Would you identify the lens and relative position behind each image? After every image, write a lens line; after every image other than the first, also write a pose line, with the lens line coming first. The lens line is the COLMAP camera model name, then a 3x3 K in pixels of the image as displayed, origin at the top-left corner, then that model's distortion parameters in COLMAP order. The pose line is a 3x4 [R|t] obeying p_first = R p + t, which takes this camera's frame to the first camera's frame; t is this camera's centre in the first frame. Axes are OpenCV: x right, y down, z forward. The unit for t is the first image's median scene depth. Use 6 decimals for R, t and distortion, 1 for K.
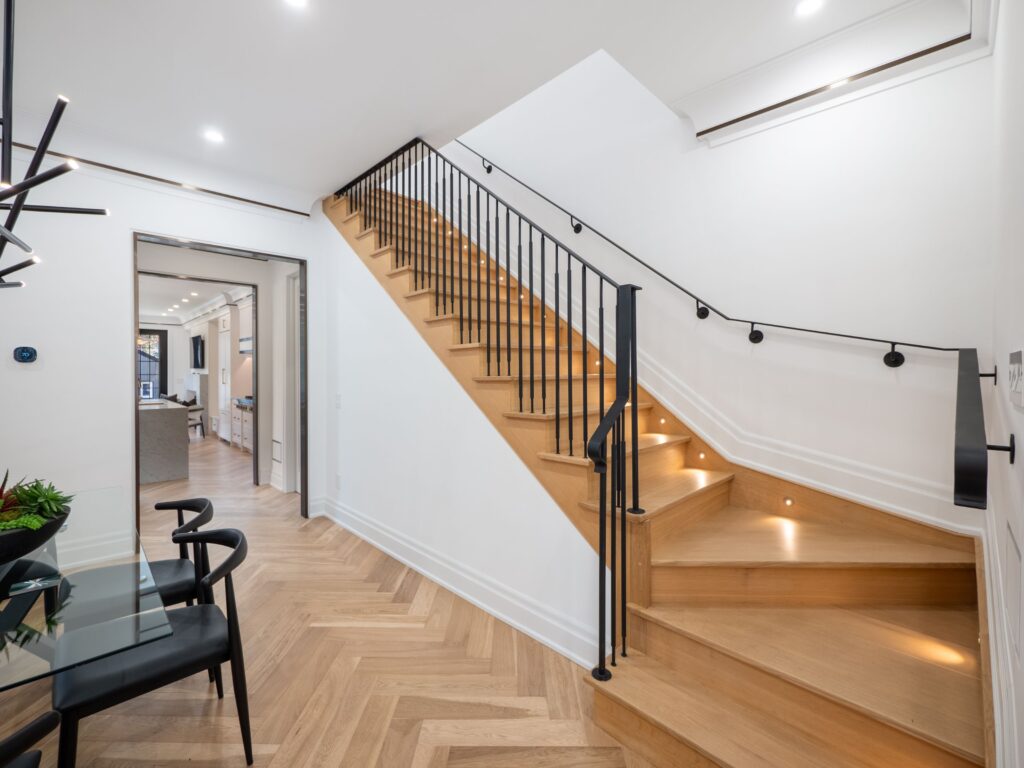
lens RADIAL K [[432.6, 0, 498.5], [0, 432.6, 379.0], [0, 0, 1]] dist [0.000931, 0.000071]
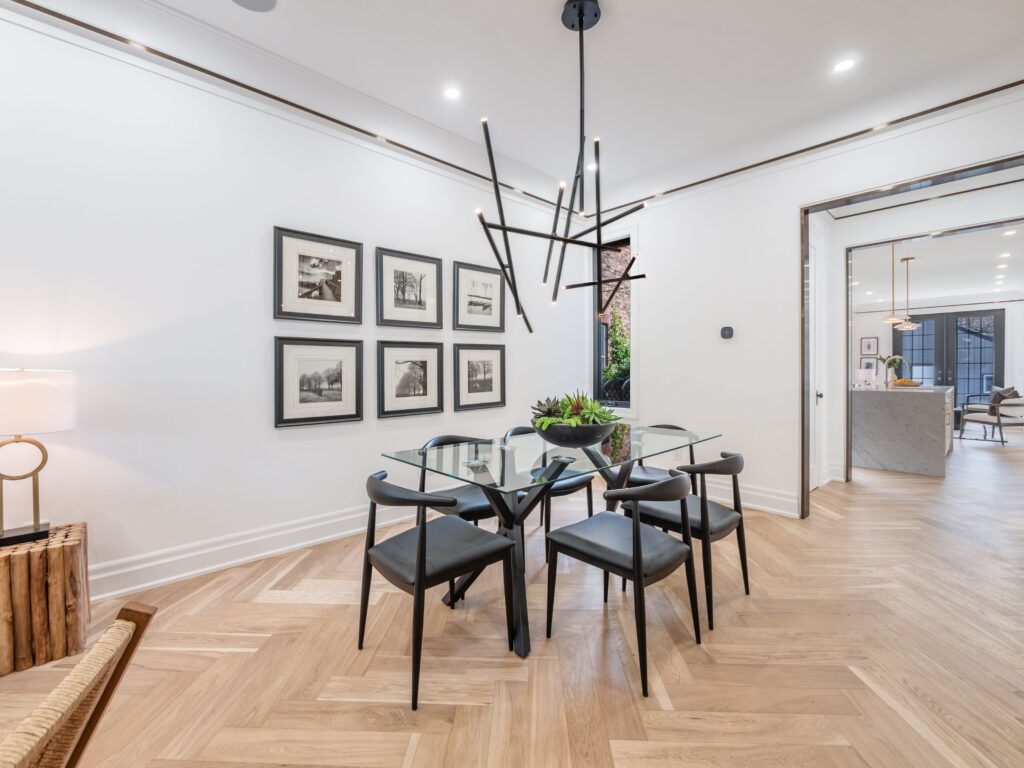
lens RADIAL K [[436.6, 0, 508.6], [0, 436.6, 373.5], [0, 0, 1]] dist [-0.003351, -0.000012]
pose [[-0.022460, -0.005062, -0.999735, 0.078881], [-0.009602, 0.999942, -0.004848, 0.027949], [0.999702, 0.009491, -0.022508, 0.125763]]
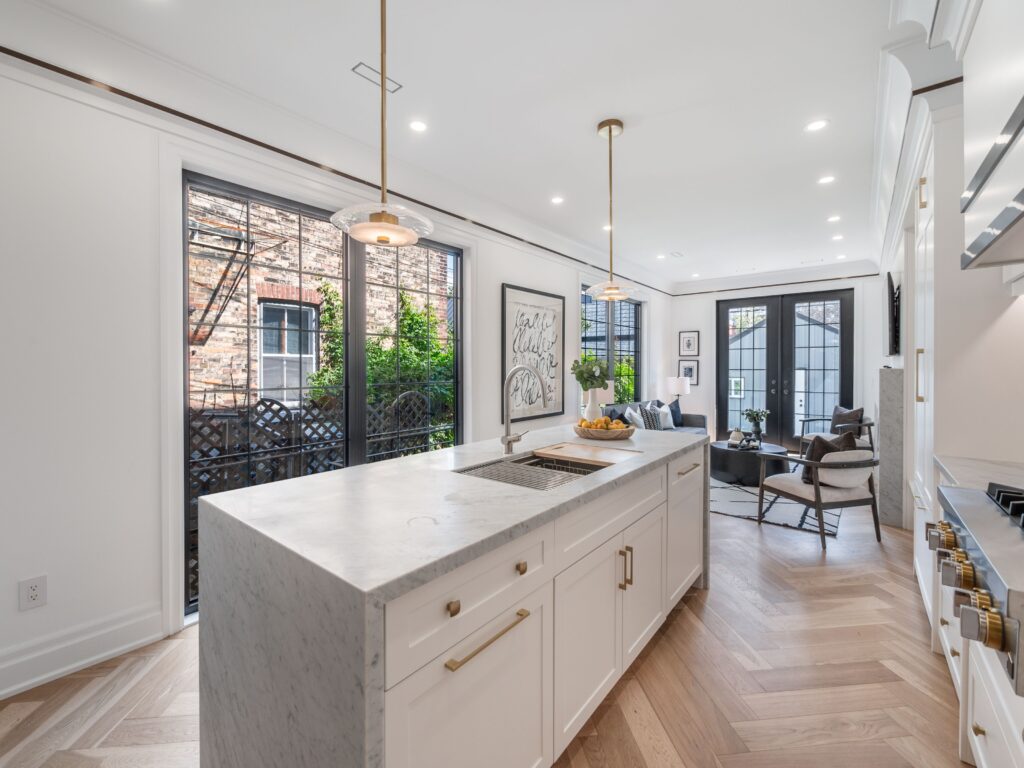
lens RADIAL K [[439.4, 0, 512.1], [0, 439.4, 369.4], [0, 0, 1]] dist [-0.001606, -0.000098]
pose [[0.126569, -0.006768, -0.991935, -0.359329], [-0.009840, 0.999919, -0.008078, -0.003142], [0.991909, 0.010783, 0.126492, 0.656691]]
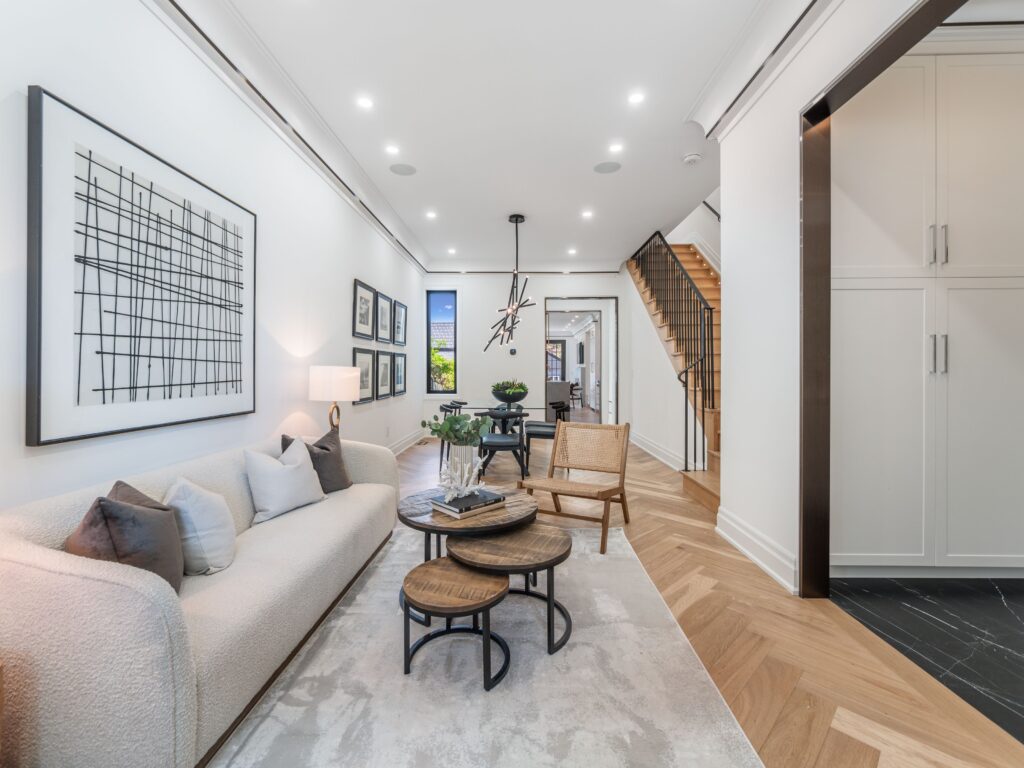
lens RADIAL K [[436.6, 0, 508.6], [0, 436.6, 373.5], [0, 0, 1]] dist [-0.003351, -0.000012]
pose [[0.697954, -0.003864, -0.716132, 0.255500], [-0.008828, 0.999863, -0.013998, 0.036783], [0.716088, 0.016092, 0.697825, -0.281873]]
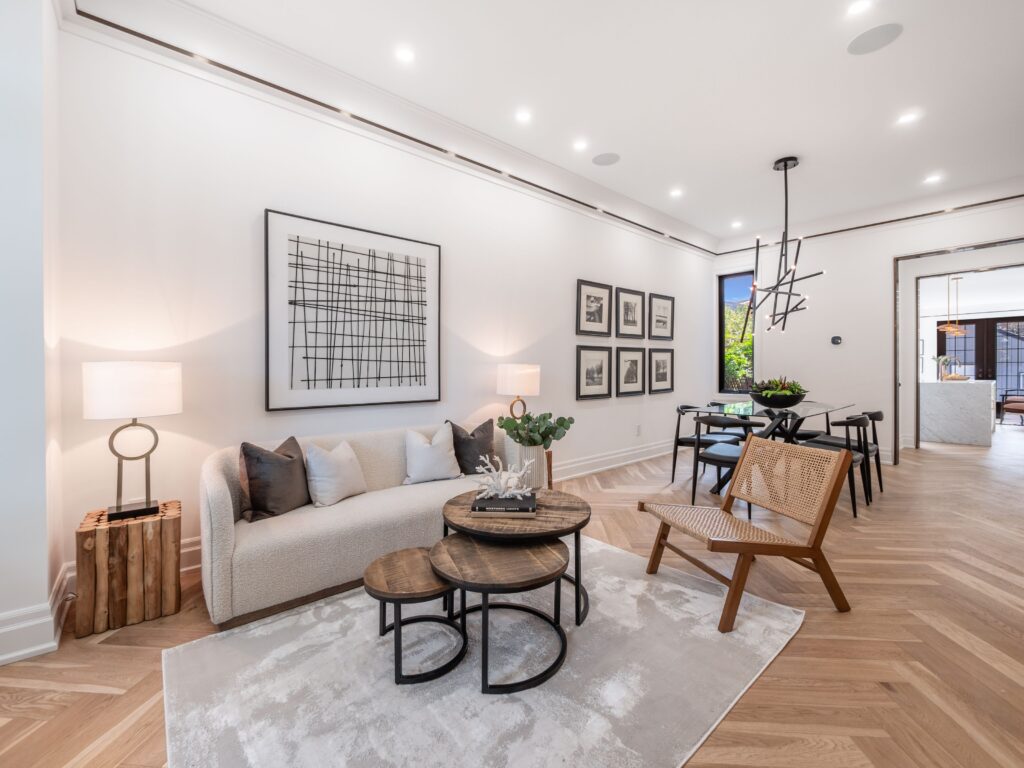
lens RADIAL K [[436.1, 0, 512.9], [0, 436.1, 371.4], [0, 0, 1]] dist [0.001934, -0.000181]
pose [[-0.053161, -0.000858, -0.998586, 0.300003], [-0.015856, 0.999874, -0.000015, 0.033882], [0.998460, 0.015833, -0.053168, -0.104387]]
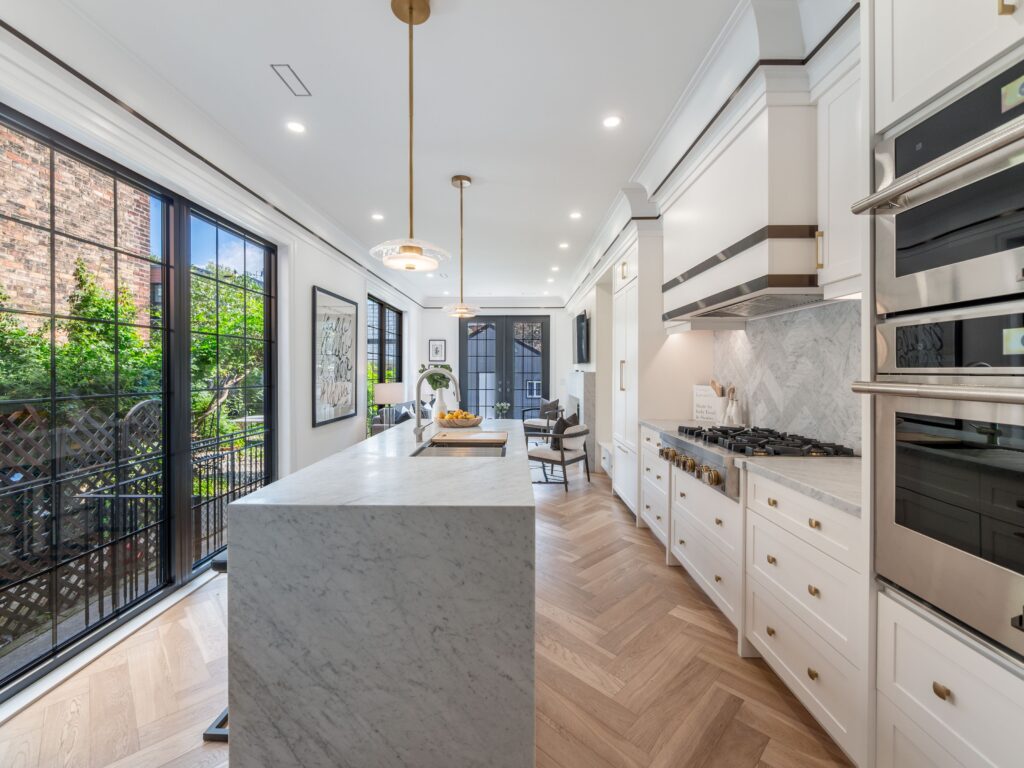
lens RADIAL K [[436.6, 0, 508.6], [0, 436.6, 373.5], [0, 0, 1]] dist [-0.003351, -0.000012]
pose [[0.707540, -0.006182, -0.706646, -0.353123], [-0.002795, 0.999929, -0.011546, -0.000913], [0.706668, 0.010144, 0.707473, 0.523921]]
